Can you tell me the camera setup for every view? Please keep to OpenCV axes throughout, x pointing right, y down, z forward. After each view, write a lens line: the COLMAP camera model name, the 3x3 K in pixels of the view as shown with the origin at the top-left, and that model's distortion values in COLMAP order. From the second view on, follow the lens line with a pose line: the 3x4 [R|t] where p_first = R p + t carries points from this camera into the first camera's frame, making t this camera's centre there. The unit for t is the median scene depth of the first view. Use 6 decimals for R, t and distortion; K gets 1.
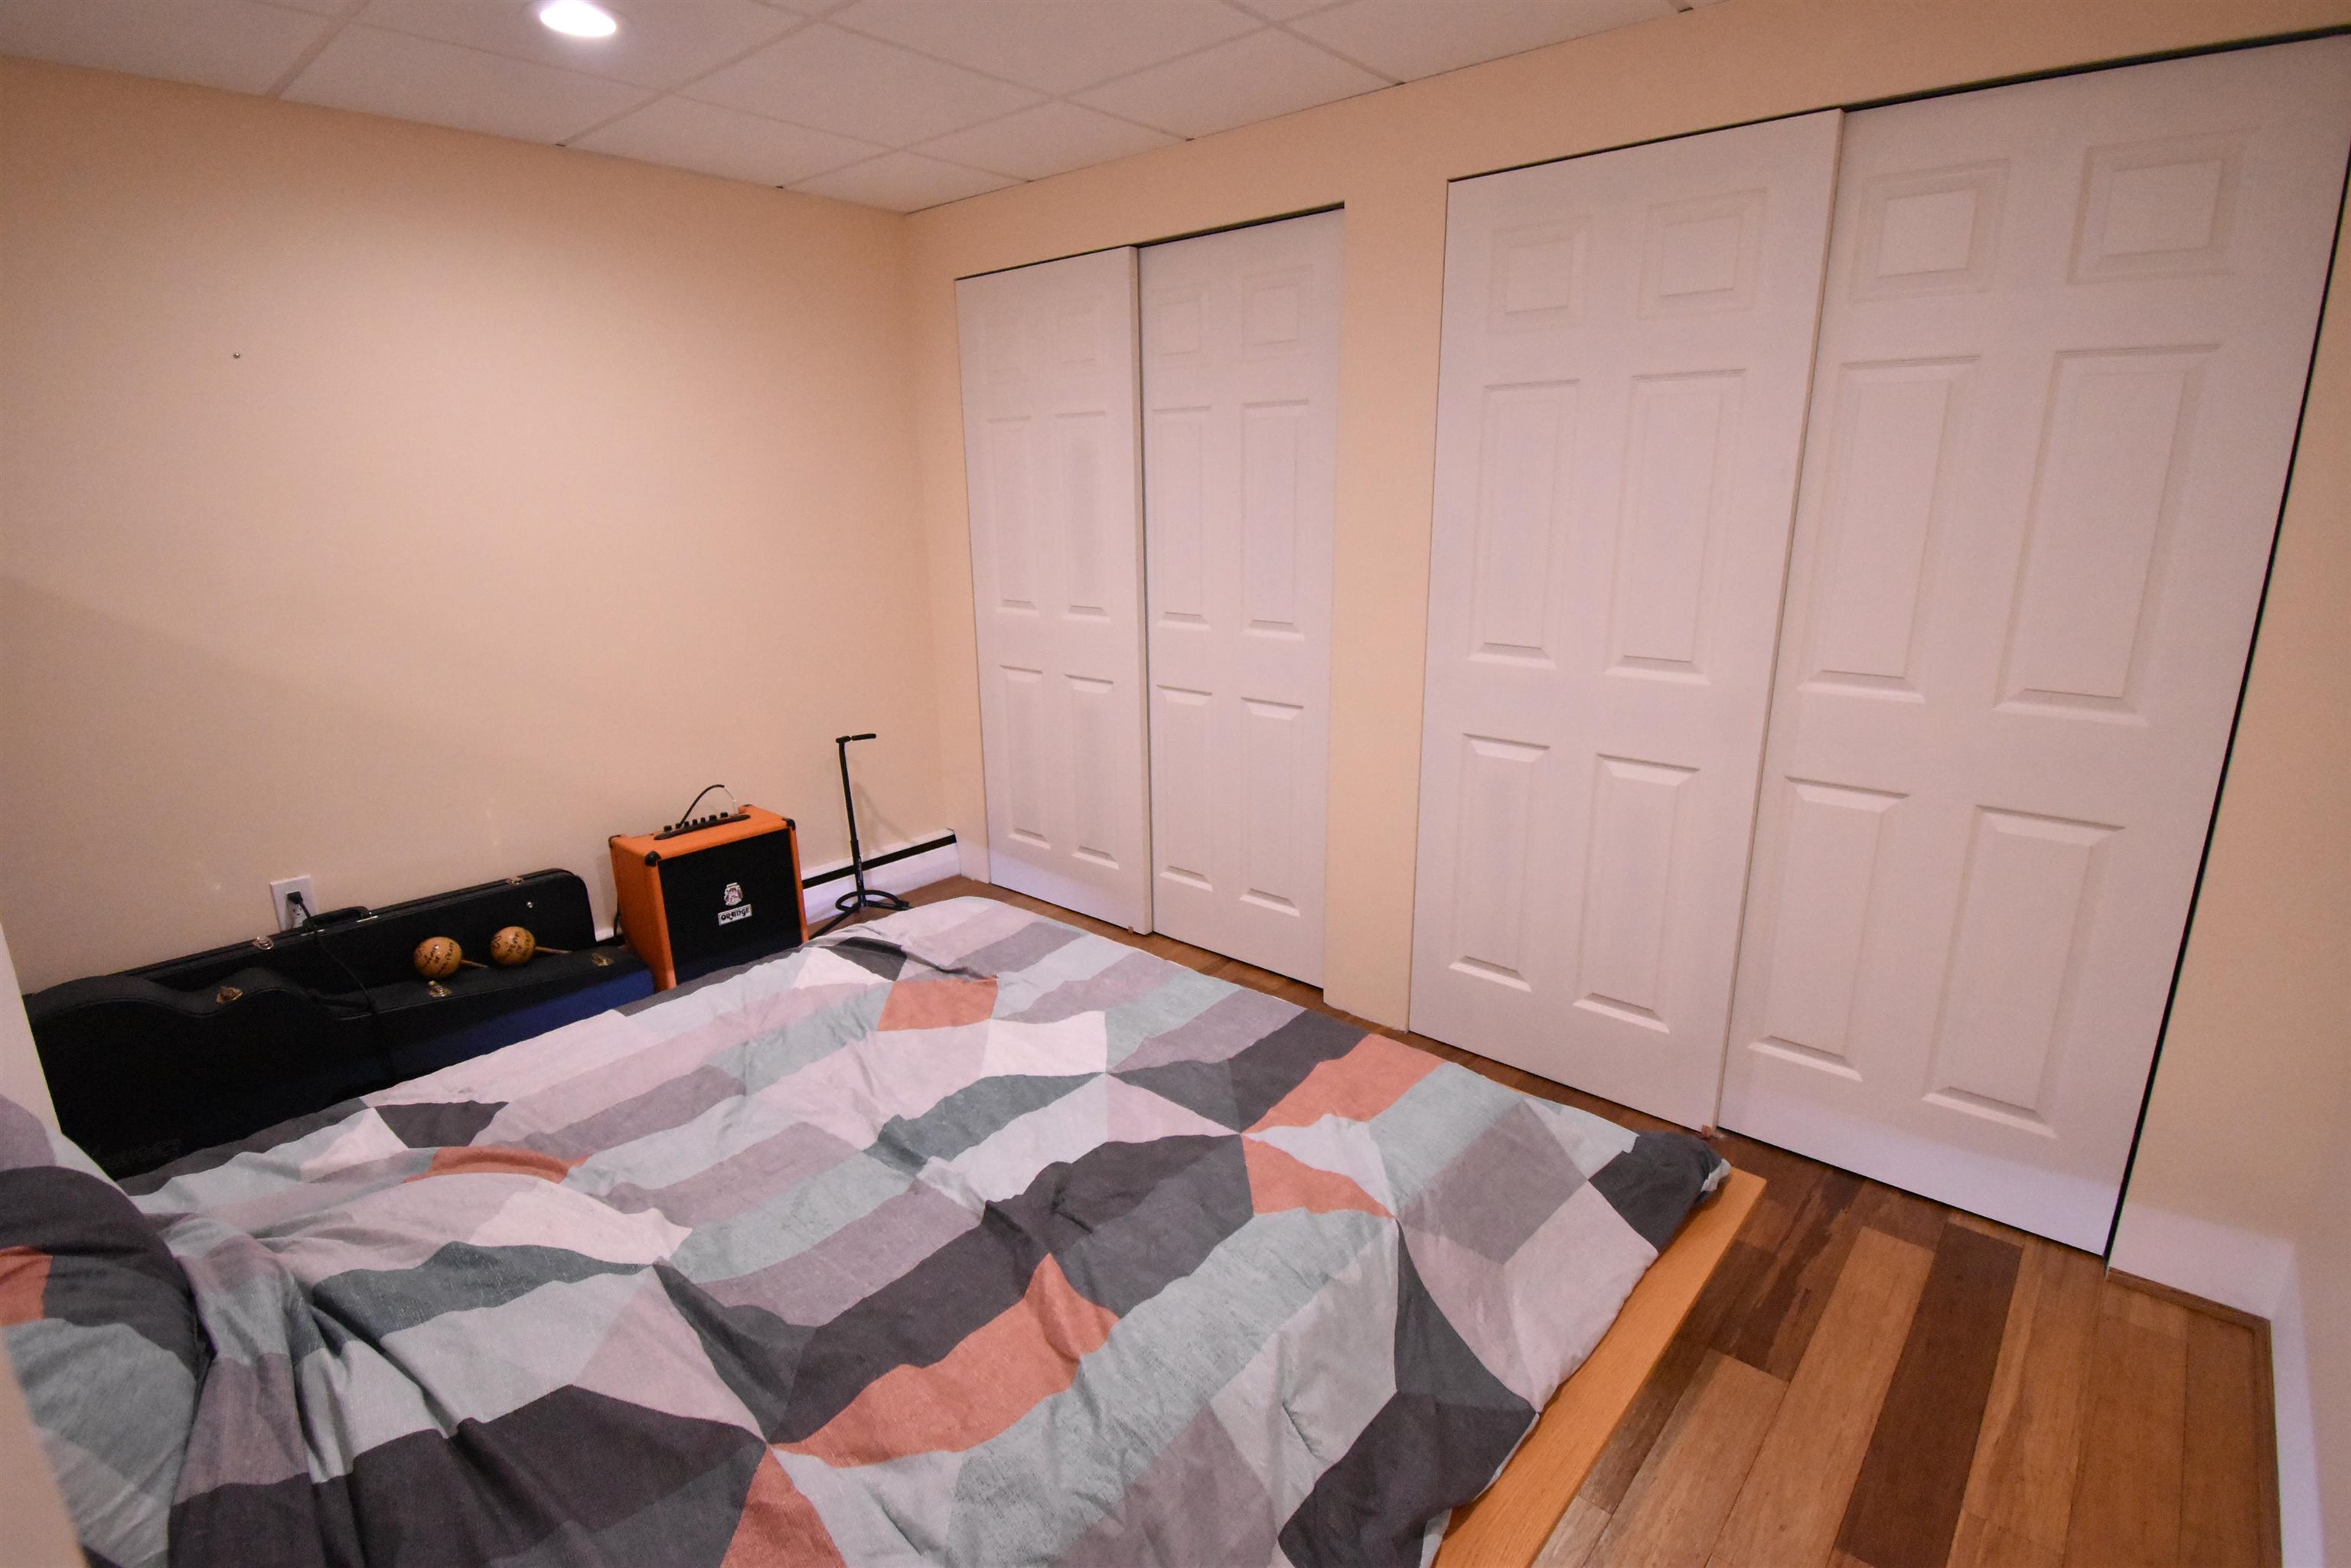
lens RADIAL K [[1123.1, 0, 1175.5], [0, 1123.1, 784.0], [0, 0, 1]] dist [-0.001950, -0.000175]
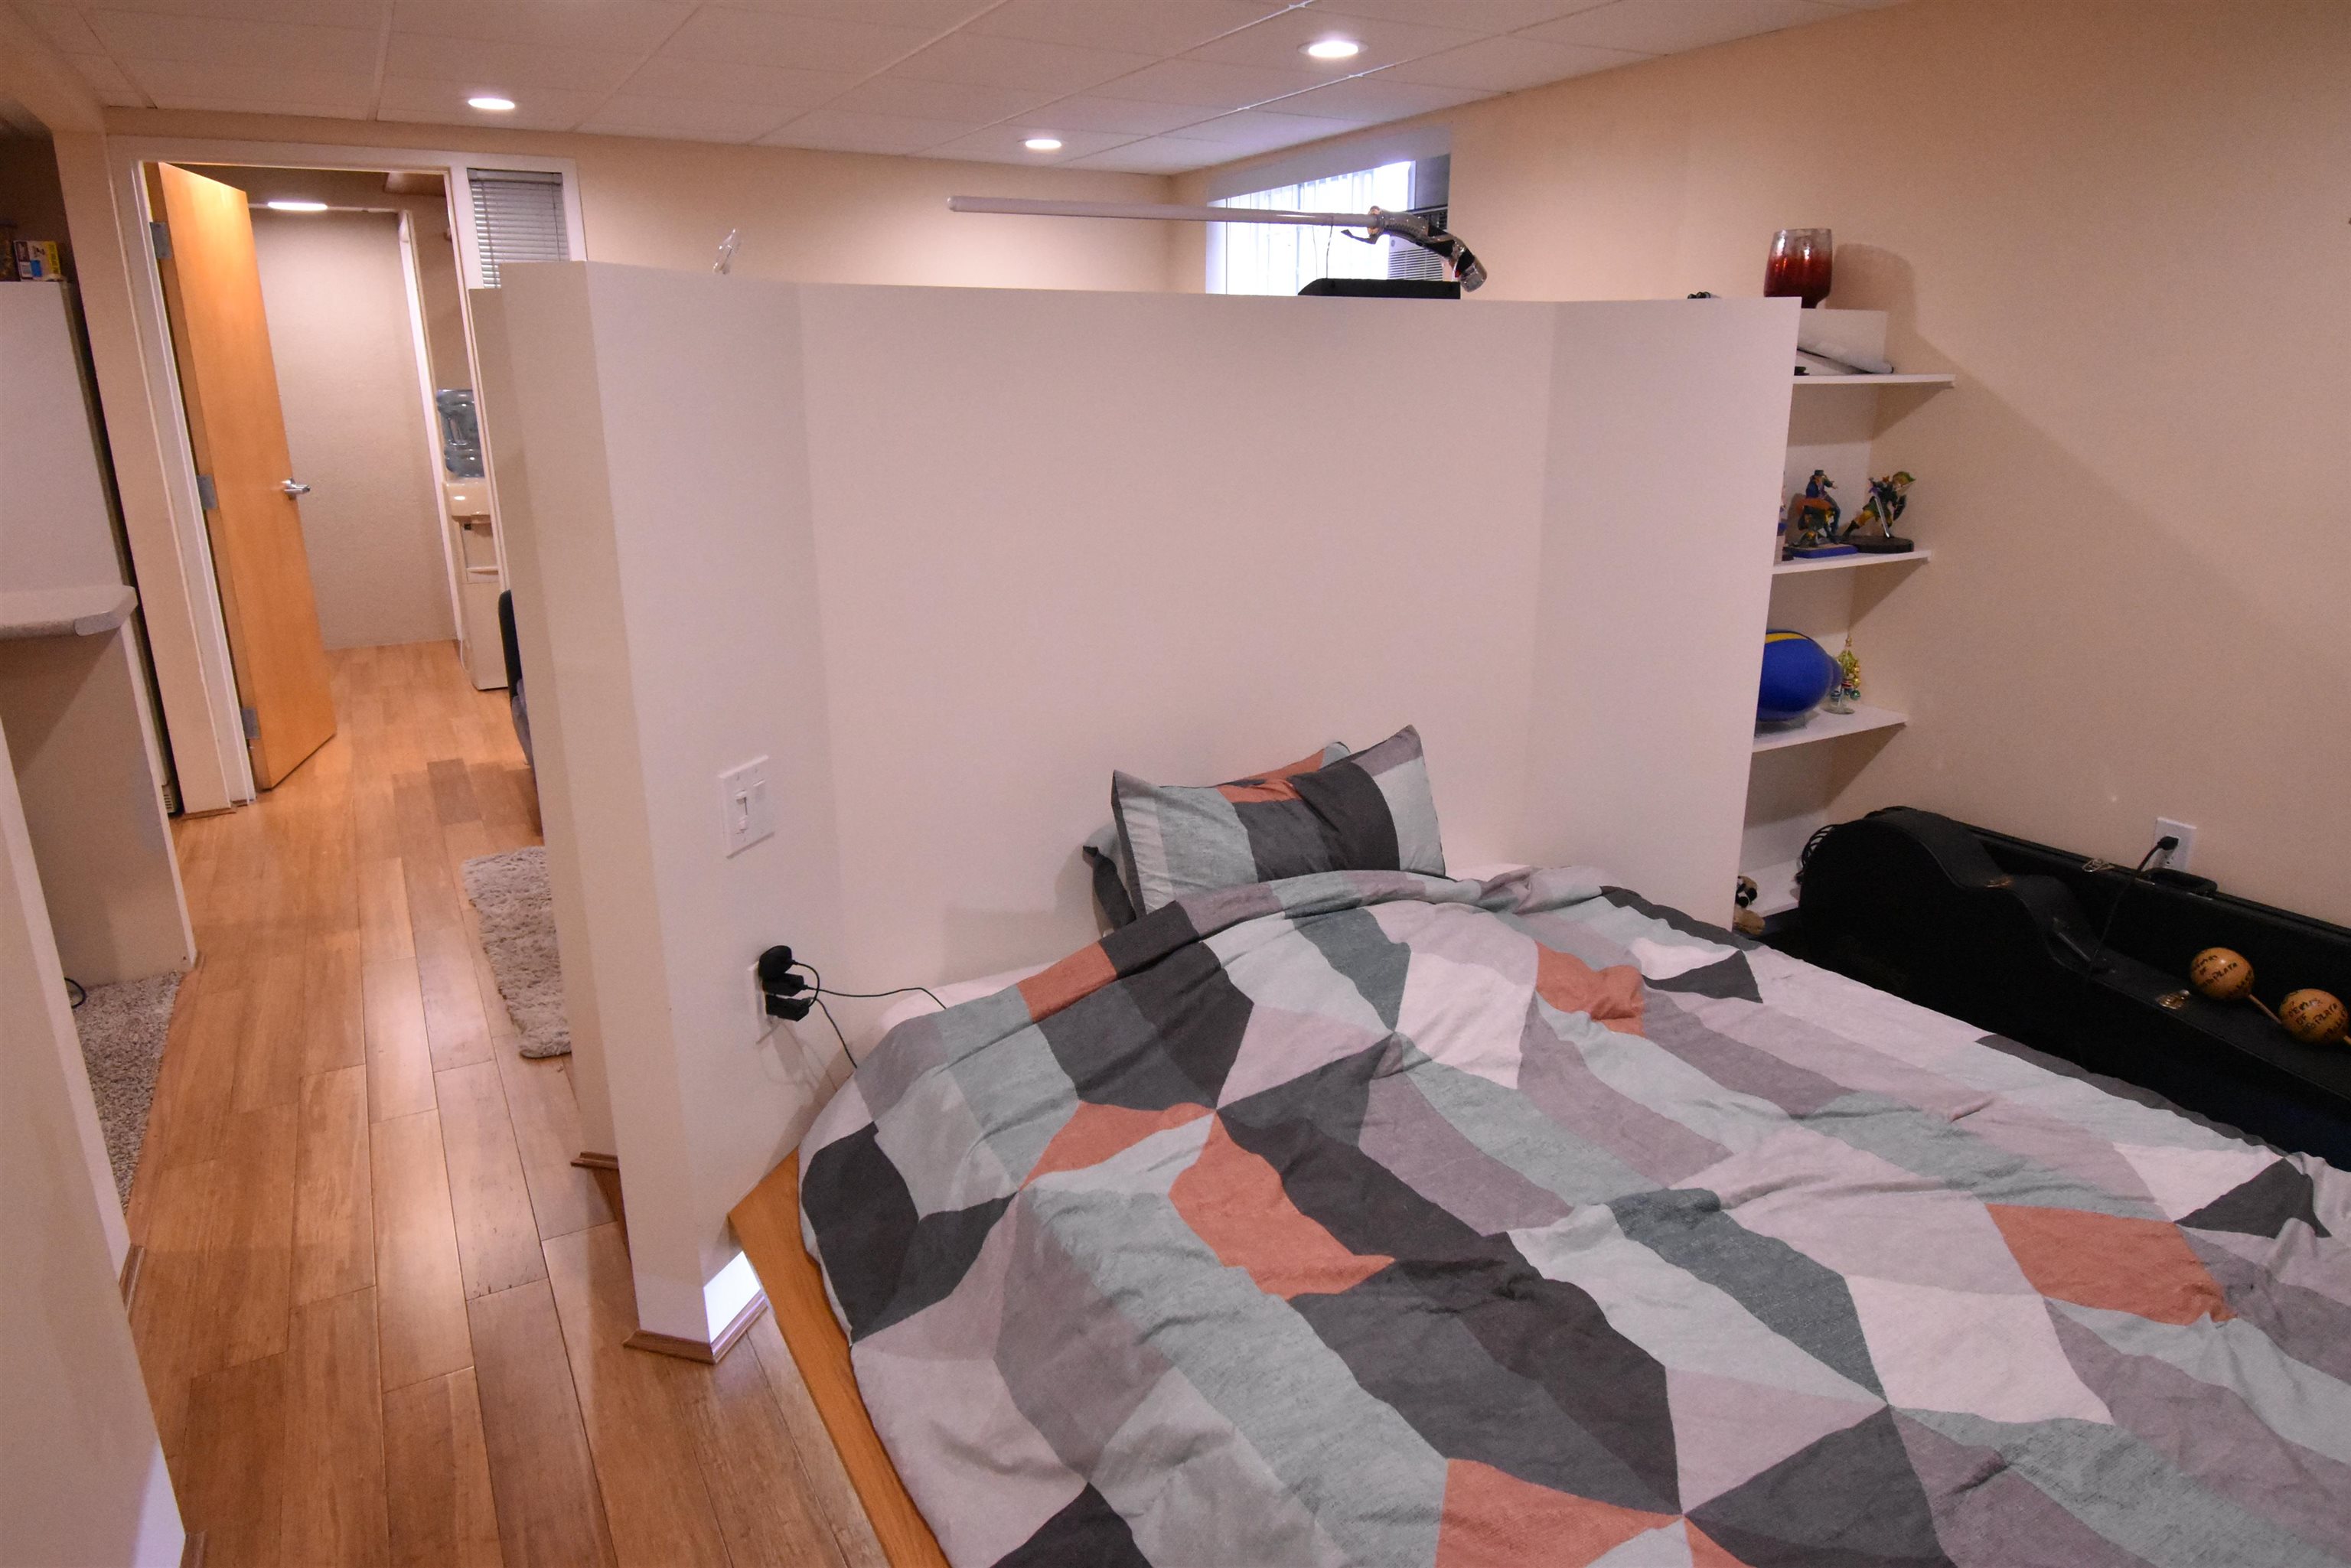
lens RADIAL K [[1345.3, 0, 1175.5], [0, 1345.3, 784.0], [0, 0, 1]] dist [0.003704, -0.000244]
pose [[-0.301678, 0.289204, -0.908489, 0.606544], [-0.242760, 0.898177, 0.366533, -0.208019], [0.921986, 0.331119, -0.200753, 0.692321]]
